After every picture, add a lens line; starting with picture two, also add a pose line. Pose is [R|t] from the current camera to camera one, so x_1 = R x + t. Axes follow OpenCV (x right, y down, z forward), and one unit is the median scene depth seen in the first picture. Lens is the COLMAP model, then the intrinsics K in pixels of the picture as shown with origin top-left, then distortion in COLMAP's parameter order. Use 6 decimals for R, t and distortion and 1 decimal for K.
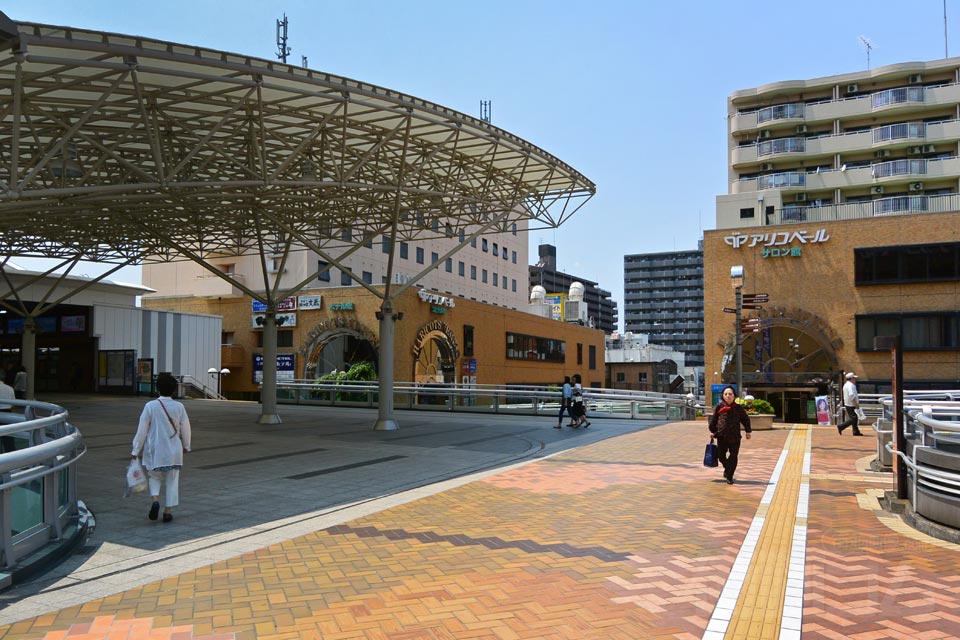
lens RADIAL K [[826.4, 0, 479.0], [0, 826.4, 330.7], [0, 0, 1]] dist [-0.014705, -0.012836]
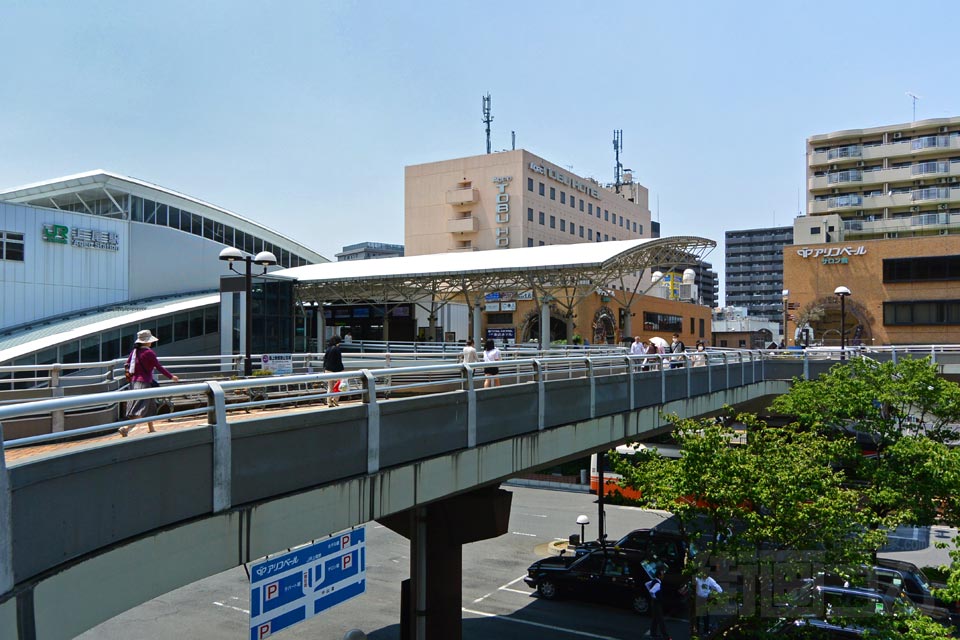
lens RADIAL K [[826.4, 0, 479.0], [0, 826.4, 330.7], [0, 0, 1]] dist [-0.014705, -0.012836]
pose [[0.993498, -0.003397, -0.113802, -0.088743], [0.007725, 0.999263, 0.037604, -0.021128], [0.113591, -0.038238, 0.992792, -0.454384]]
